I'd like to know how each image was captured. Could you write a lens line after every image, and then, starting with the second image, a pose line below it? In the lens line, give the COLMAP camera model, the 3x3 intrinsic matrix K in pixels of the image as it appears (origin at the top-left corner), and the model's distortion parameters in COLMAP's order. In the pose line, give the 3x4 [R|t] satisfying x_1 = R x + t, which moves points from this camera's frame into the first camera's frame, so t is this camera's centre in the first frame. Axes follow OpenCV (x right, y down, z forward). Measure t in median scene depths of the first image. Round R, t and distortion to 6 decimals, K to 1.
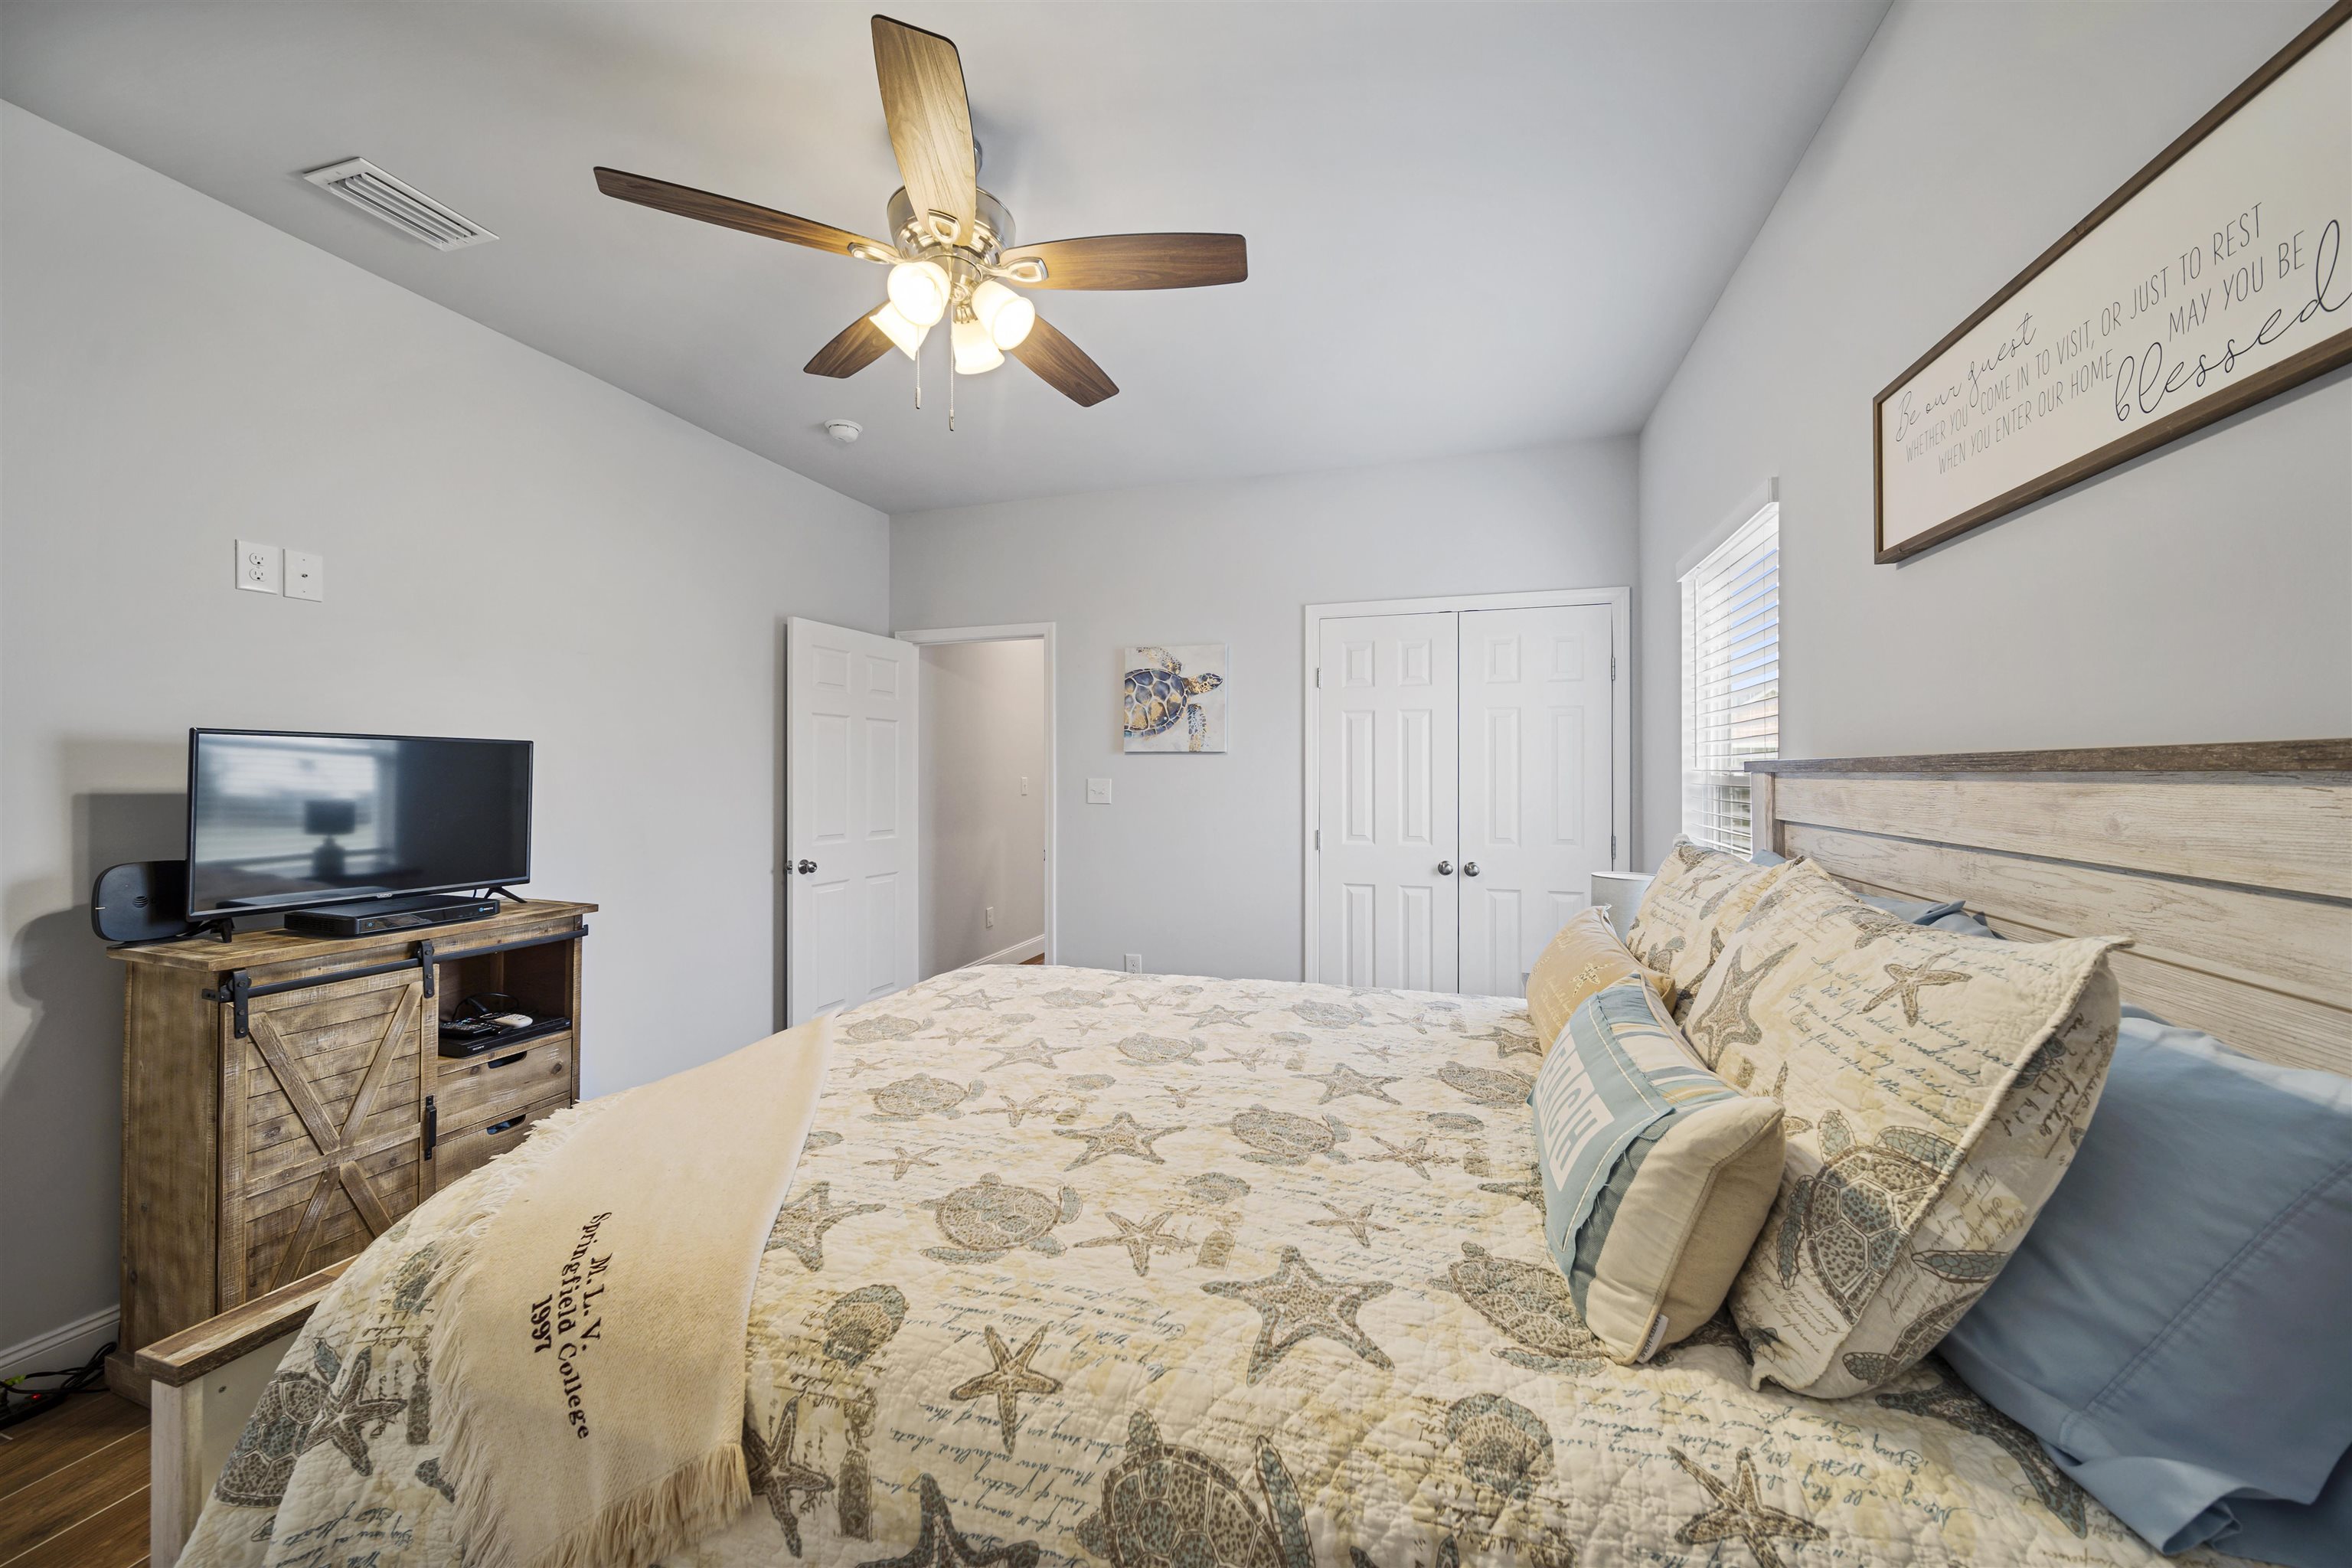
lens RADIAL K [[854.8, 0, 1181.8], [0, 854.8, 775.0], [0, 0, 1]] dist [0.000096, -0.000112]
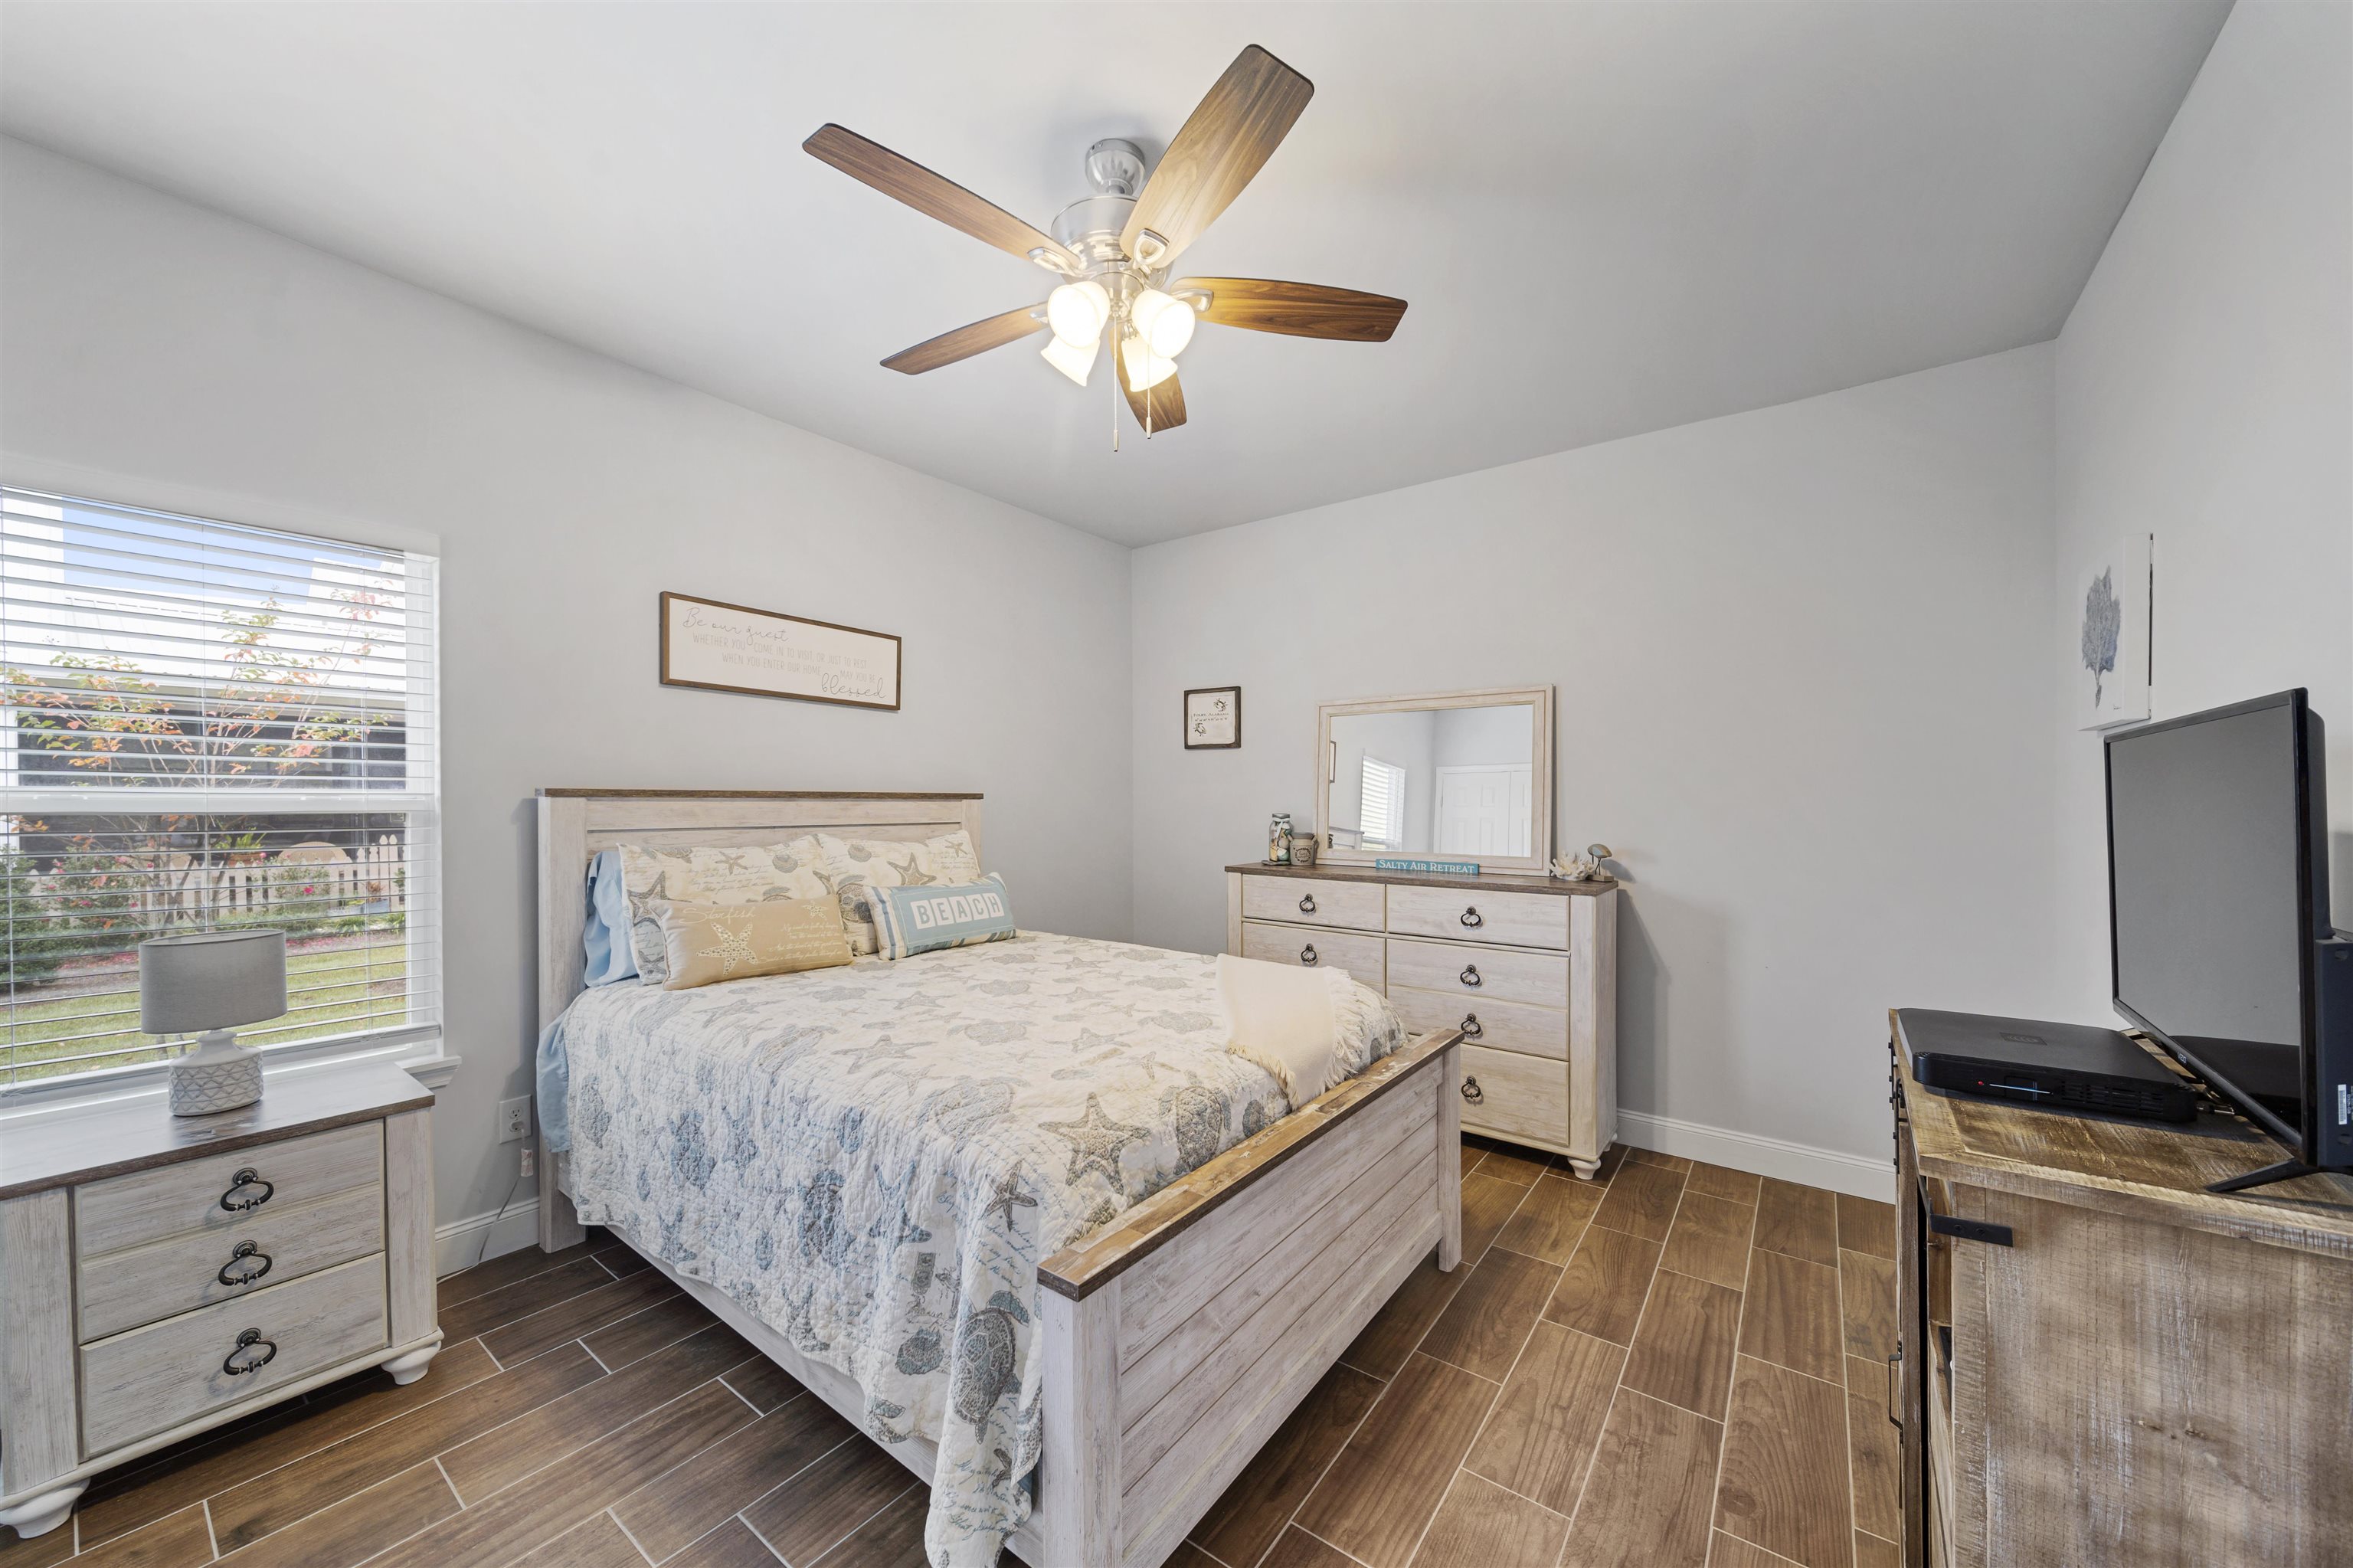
lens RADIAL K [[845.9, 0, 1176.0], [0, 845.9, 806.1], [0, 0, 1]] dist [-0.000934, -0.000037]
pose [[-0.942720, -0.003527, 0.333567, -0.697987], [-0.001019, 0.999970, 0.007694, -0.000347], [-0.333584, 0.006913, -0.942695, 2.007173]]
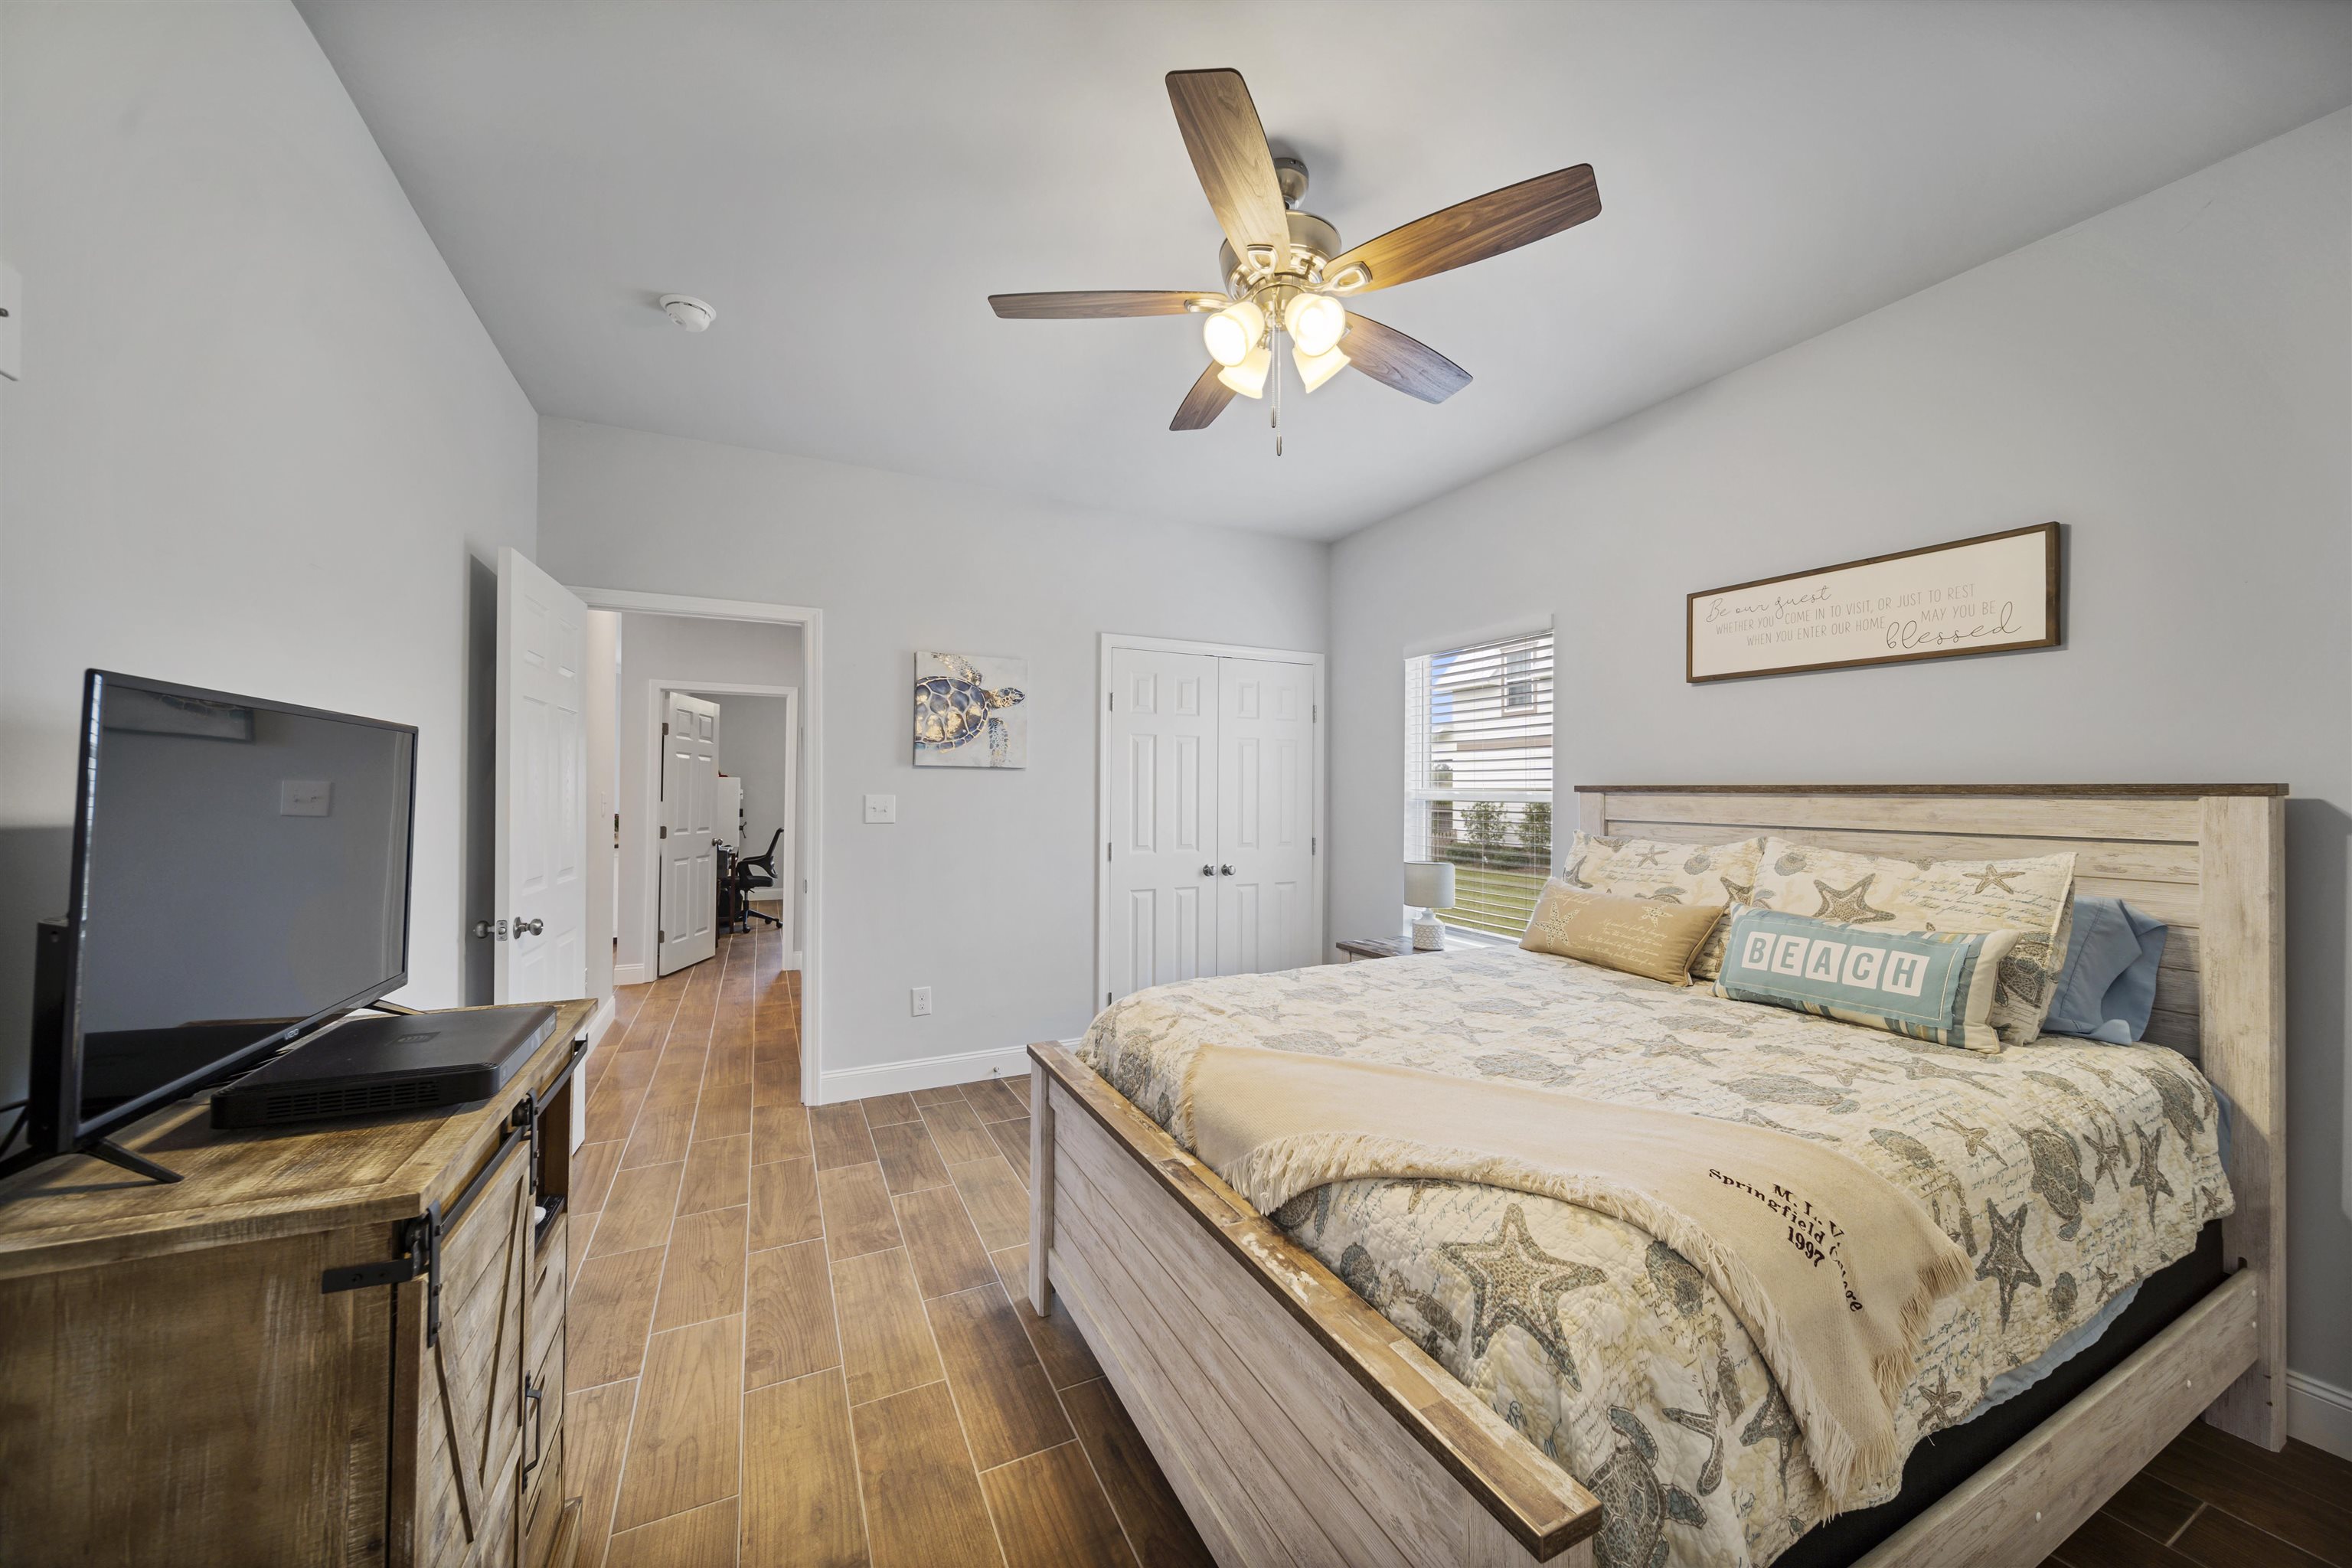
lens RADIAL K [[841.6, 0, 1169.8], [0, 841.6, 790.7], [0, 0, 1]] dist [-0.000481, 0.000000]
pose [[0.724626, 0.004646, 0.689126, -1.114346], [-0.004660, 0.999987, -0.001842, 0.000745], [-0.689126, -0.001877, 0.724639, 0.378552]]
